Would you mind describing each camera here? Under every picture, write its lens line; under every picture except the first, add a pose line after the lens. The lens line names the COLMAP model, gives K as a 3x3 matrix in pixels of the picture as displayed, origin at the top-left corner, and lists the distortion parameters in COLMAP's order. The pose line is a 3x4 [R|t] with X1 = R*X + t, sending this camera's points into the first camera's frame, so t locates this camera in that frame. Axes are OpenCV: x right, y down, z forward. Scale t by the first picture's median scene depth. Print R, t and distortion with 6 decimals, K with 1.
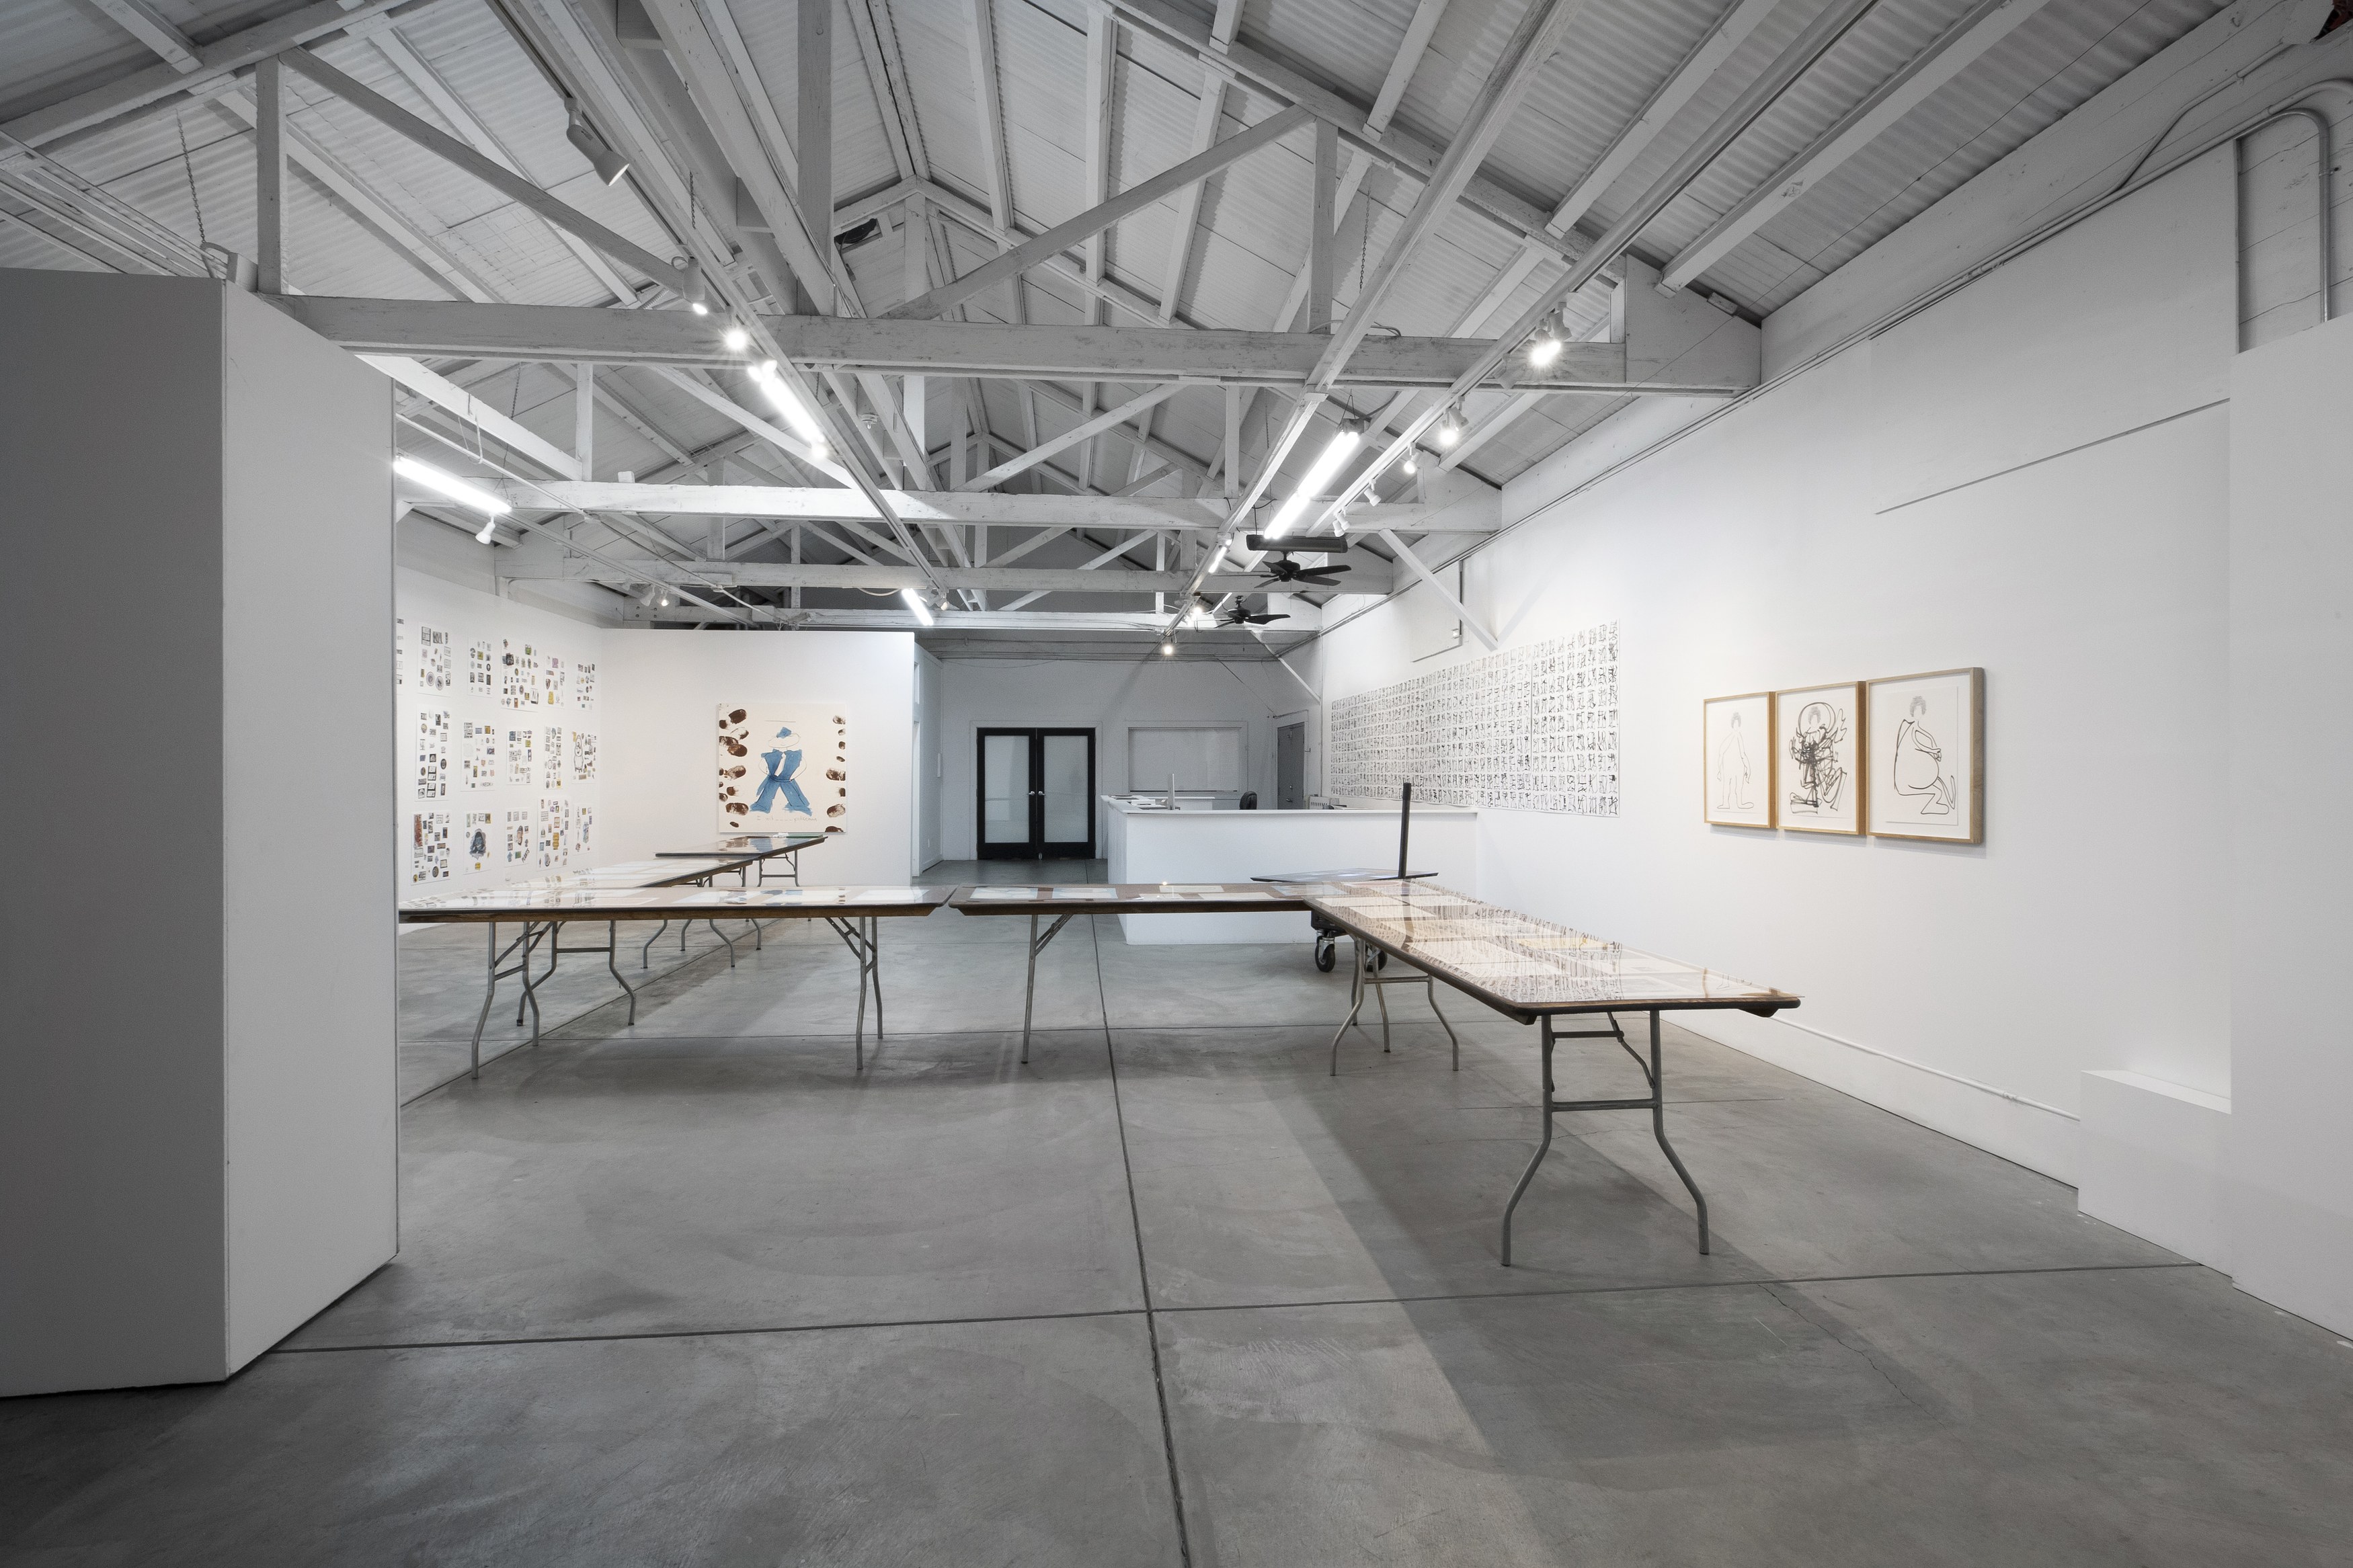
lens RADIAL K [[1088.8, 0, 1179.4], [0, 1088.8, 765.6], [0, 0, 1]] dist [-0.025554, 0.015034]
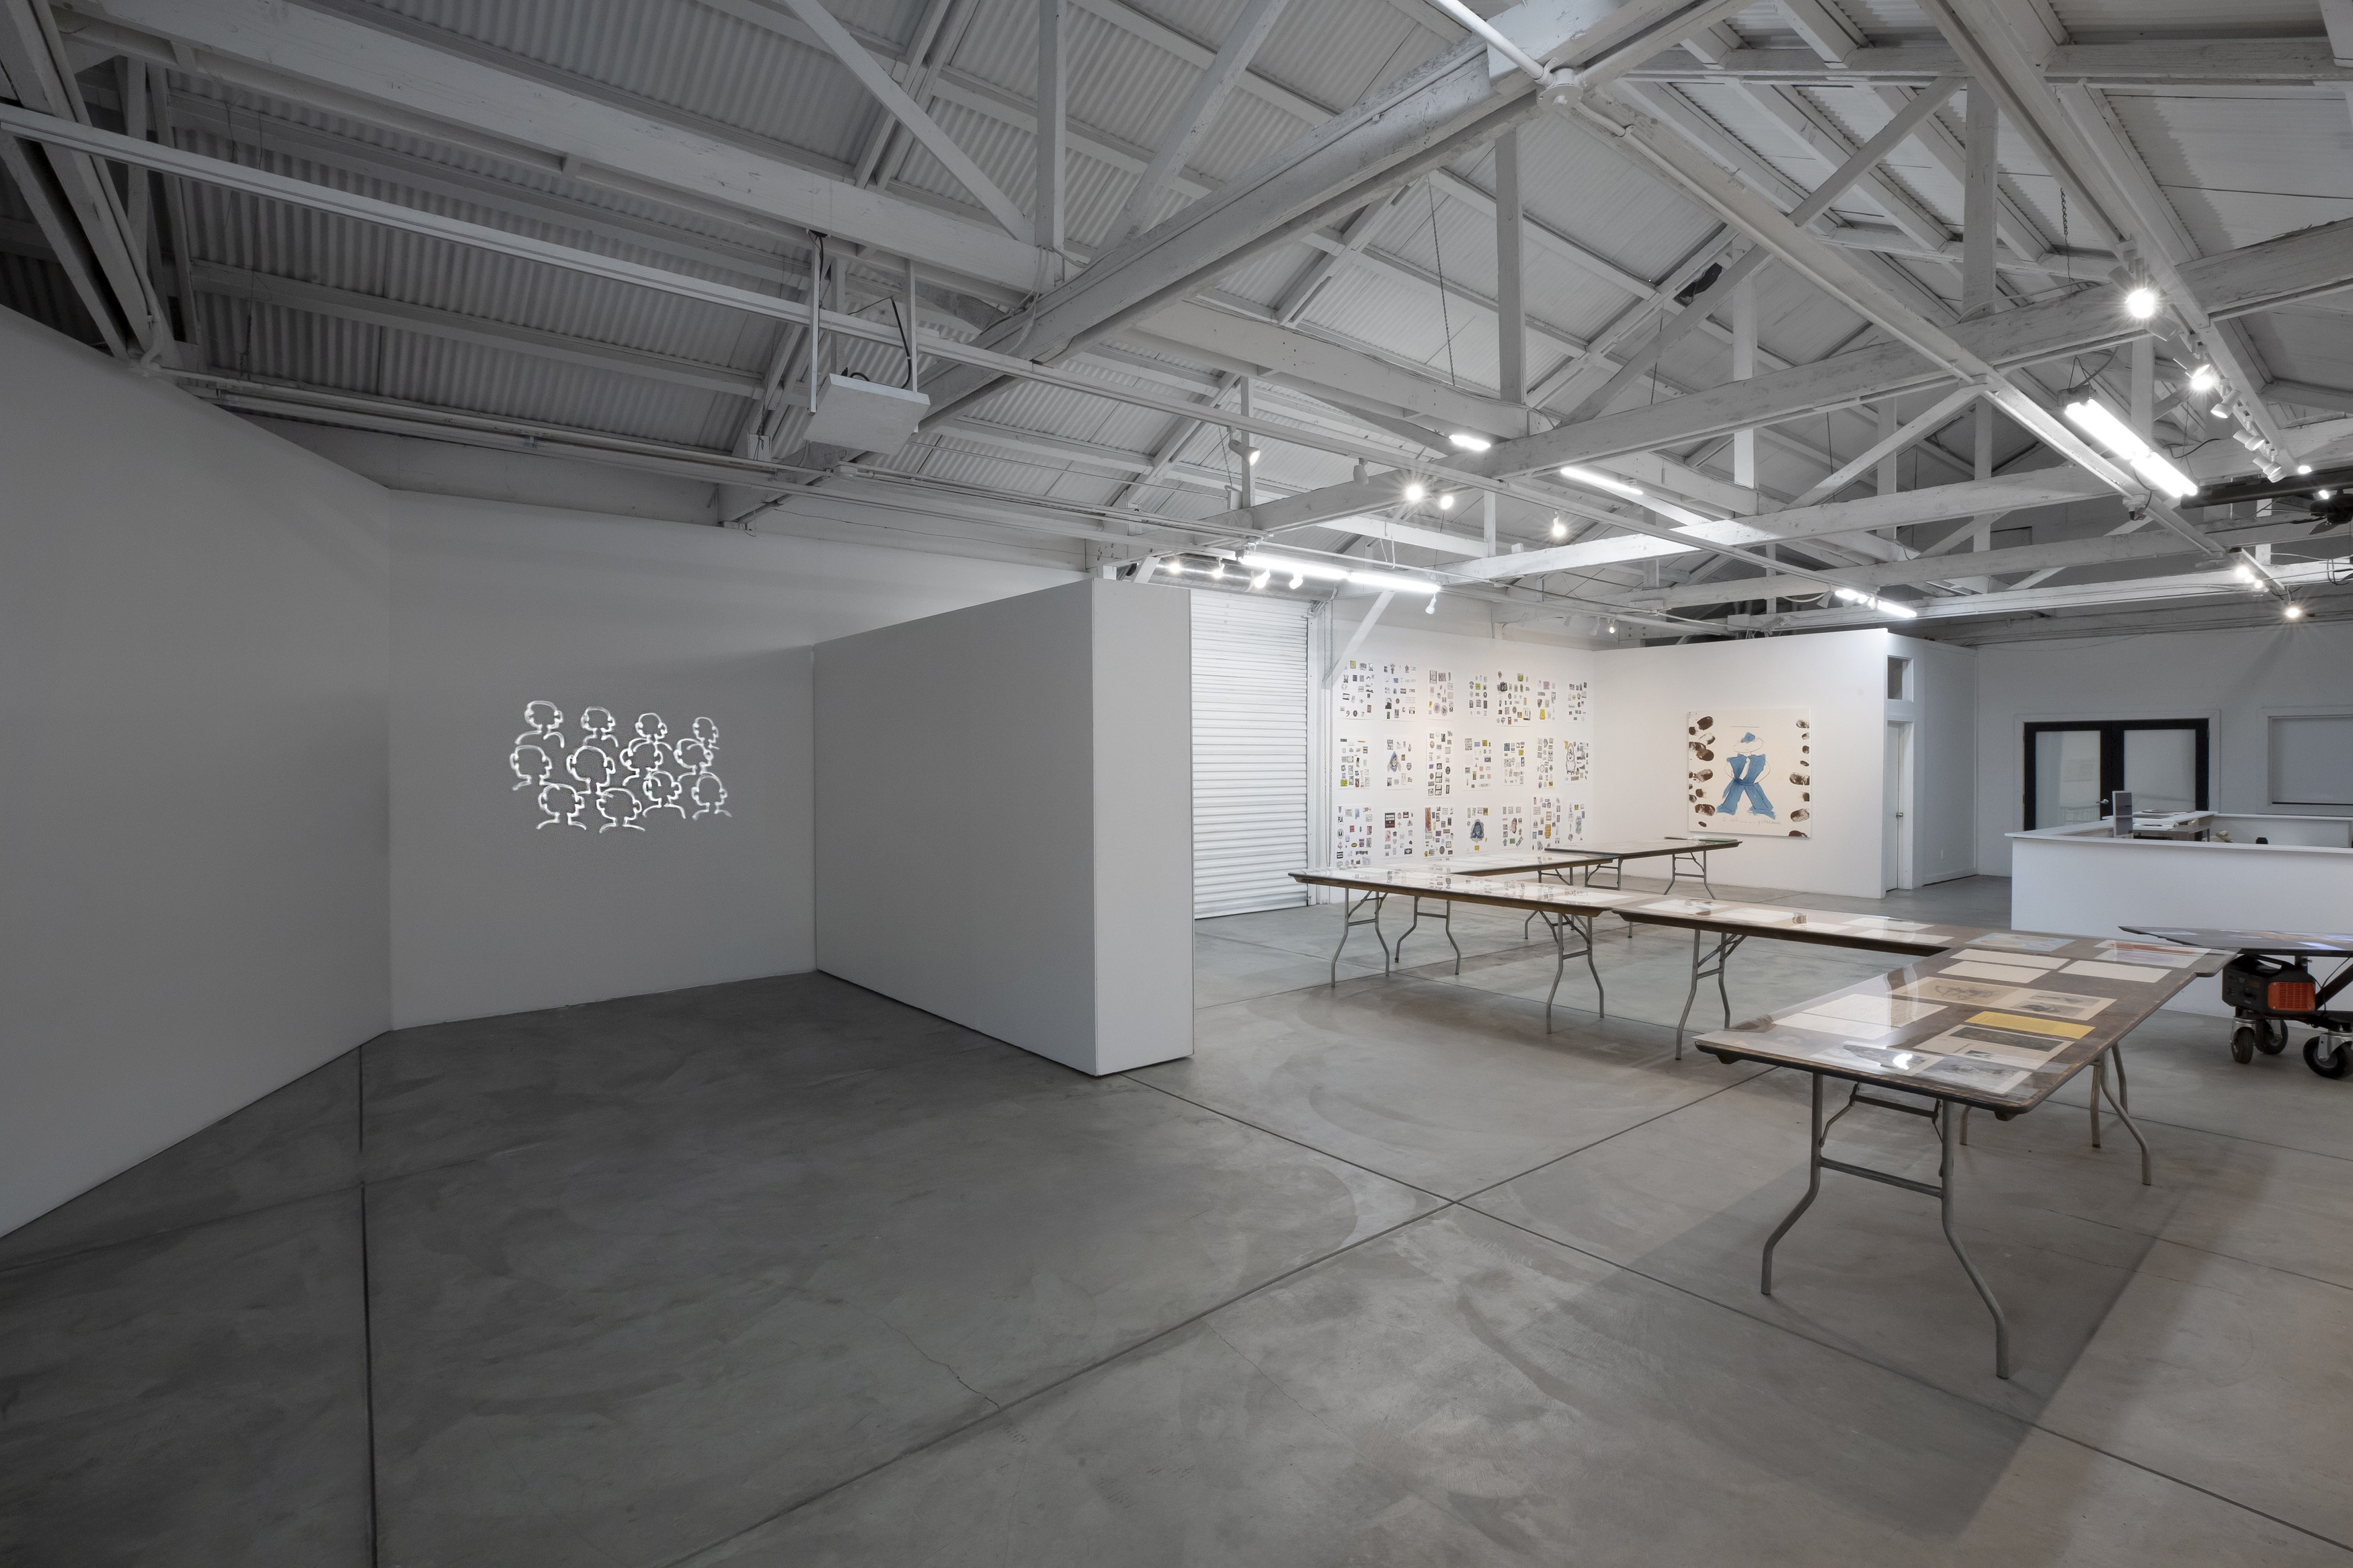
lens RADIAL K [[1085.4, 0, 1175.1], [0, 1085.4, 769.5], [0, 0, 1]] dist [-0.049345, 0.014615]
pose [[0.541389, 0.008299, -0.840732, 0.266426], [0.005209, 0.999899, 0.013224, -0.022171], [0.840756, -0.011539, 0.541291, -0.015082]]
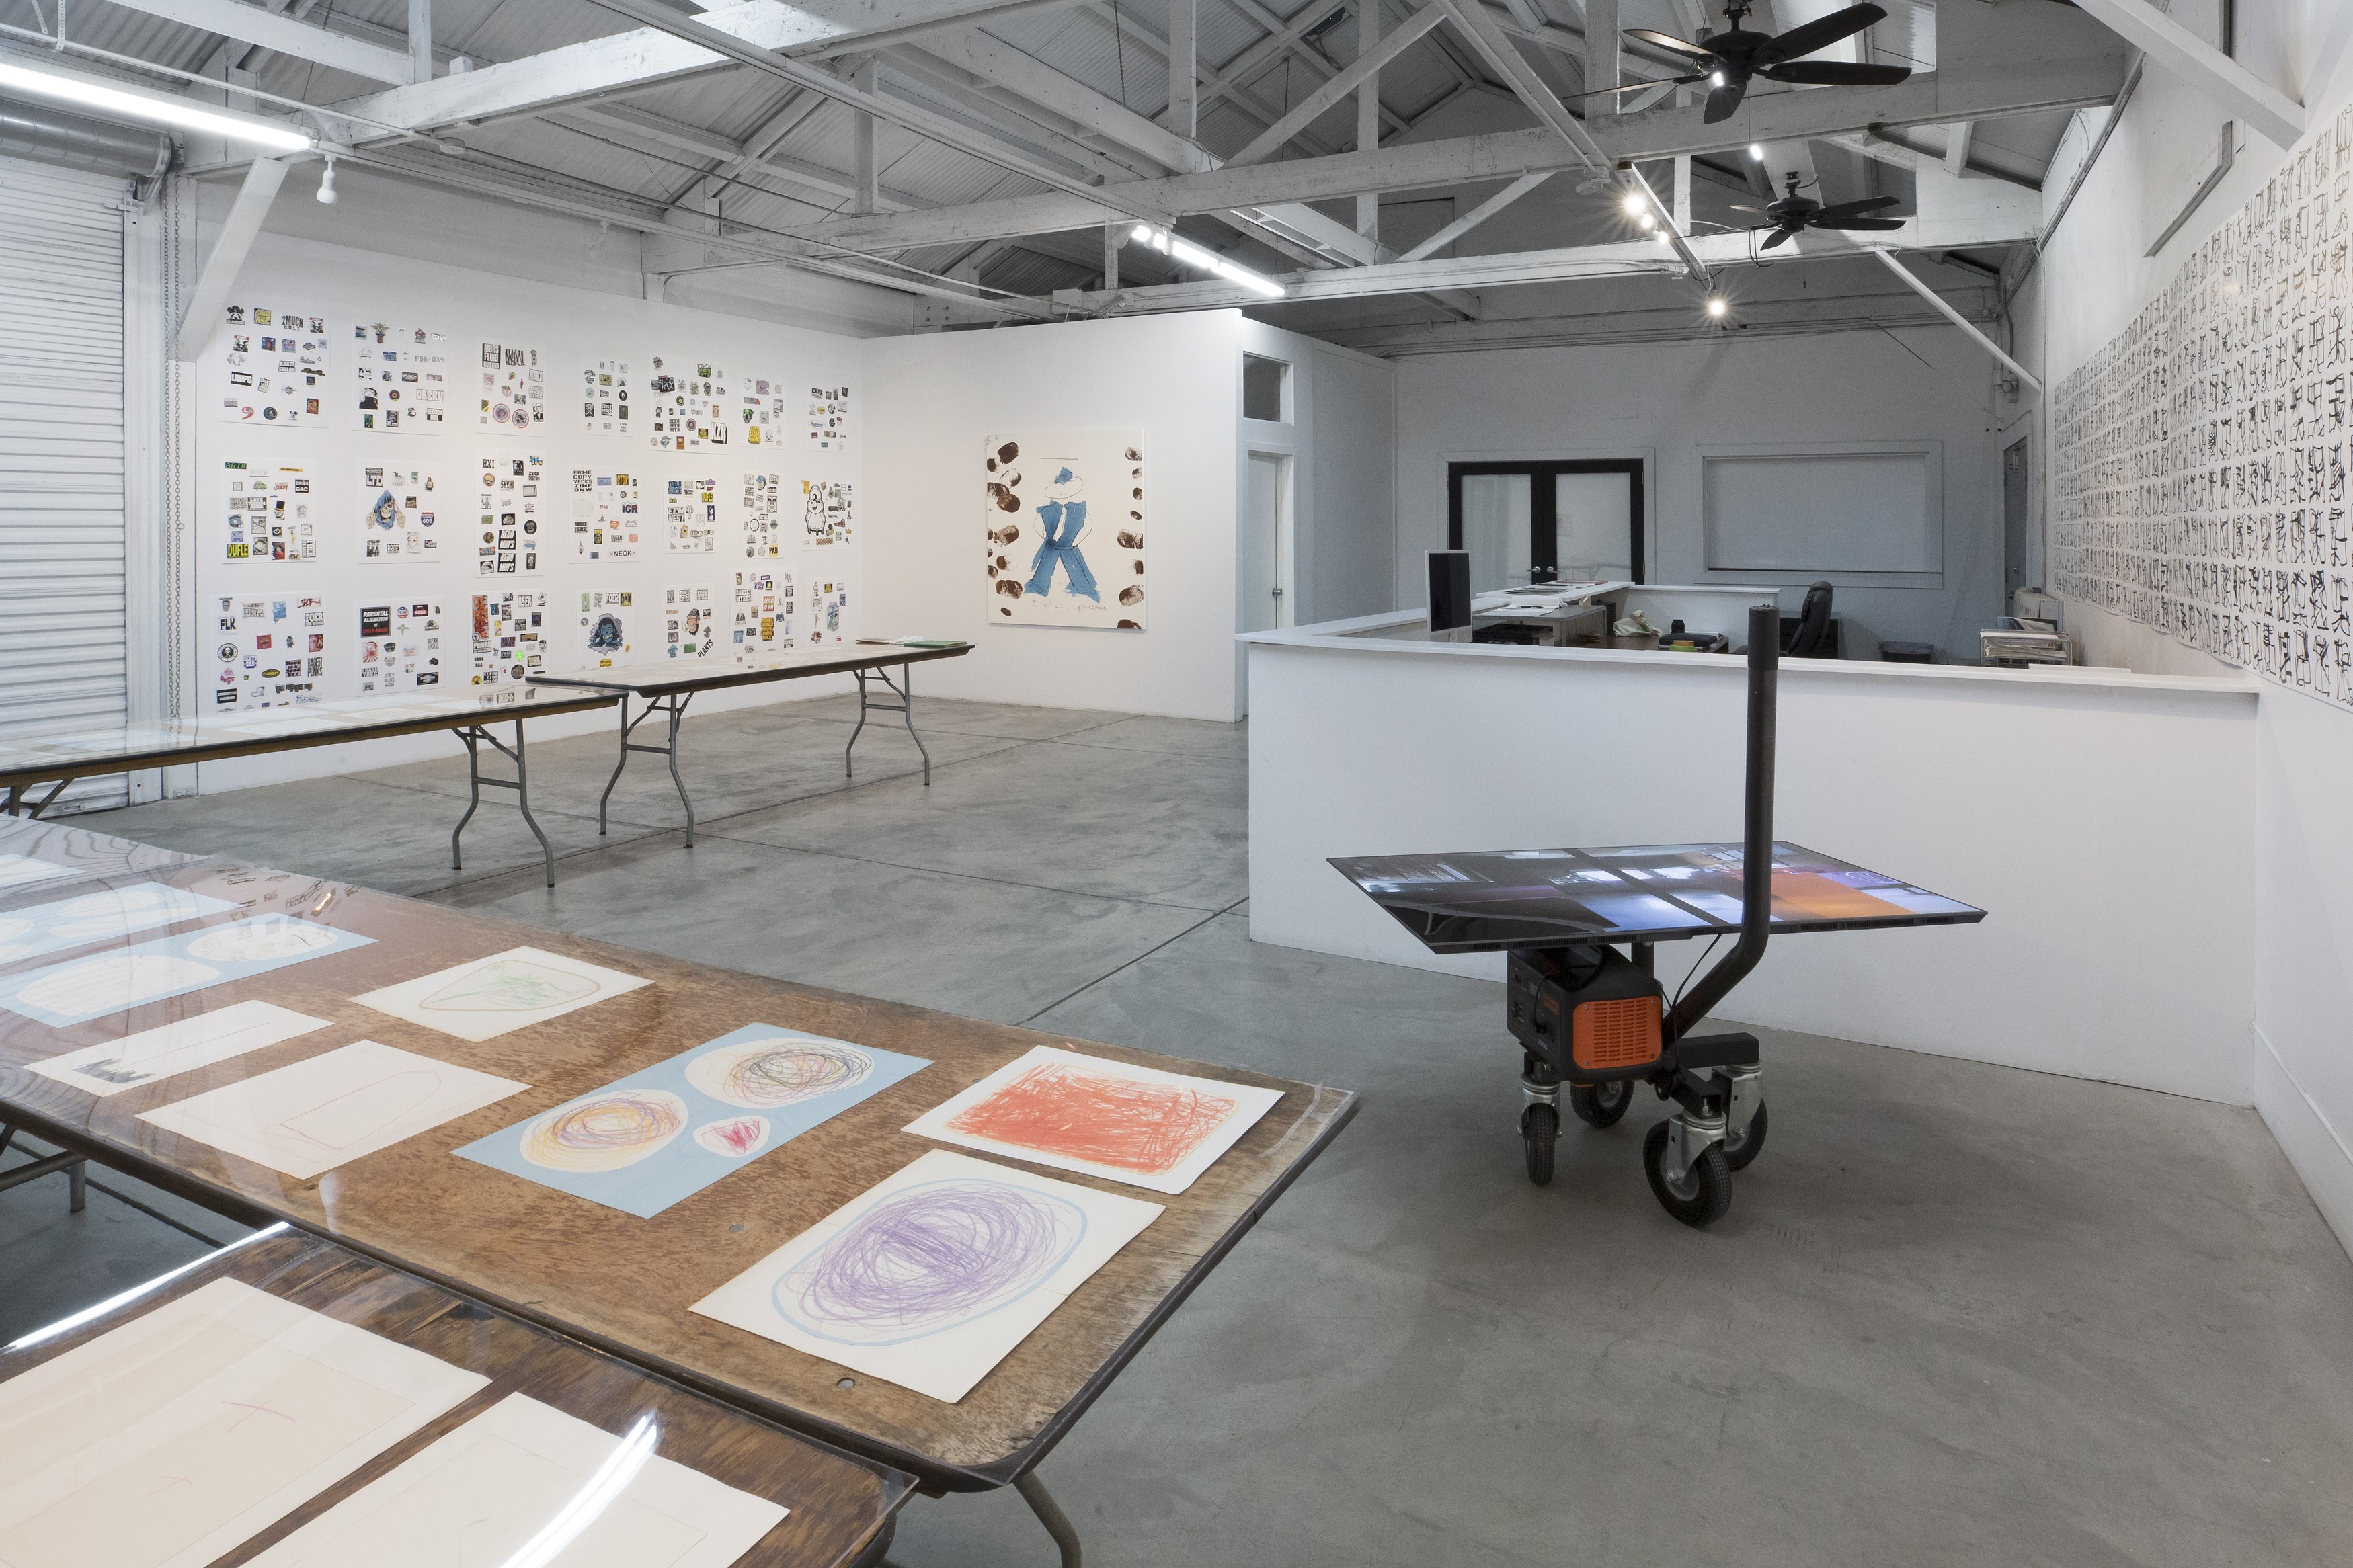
lens RADIAL K [[1354.8, 0, 1190.3], [0, 1354.8, 523.3], [0, 0, 1]] dist [-0.021704, -0.000524]
pose [[0.837362, -0.000221, -0.546649, 0.205709], [0.003725, 0.999979, 0.005302, -0.007396], [0.546636, -0.006476, 0.837345, 0.468729]]
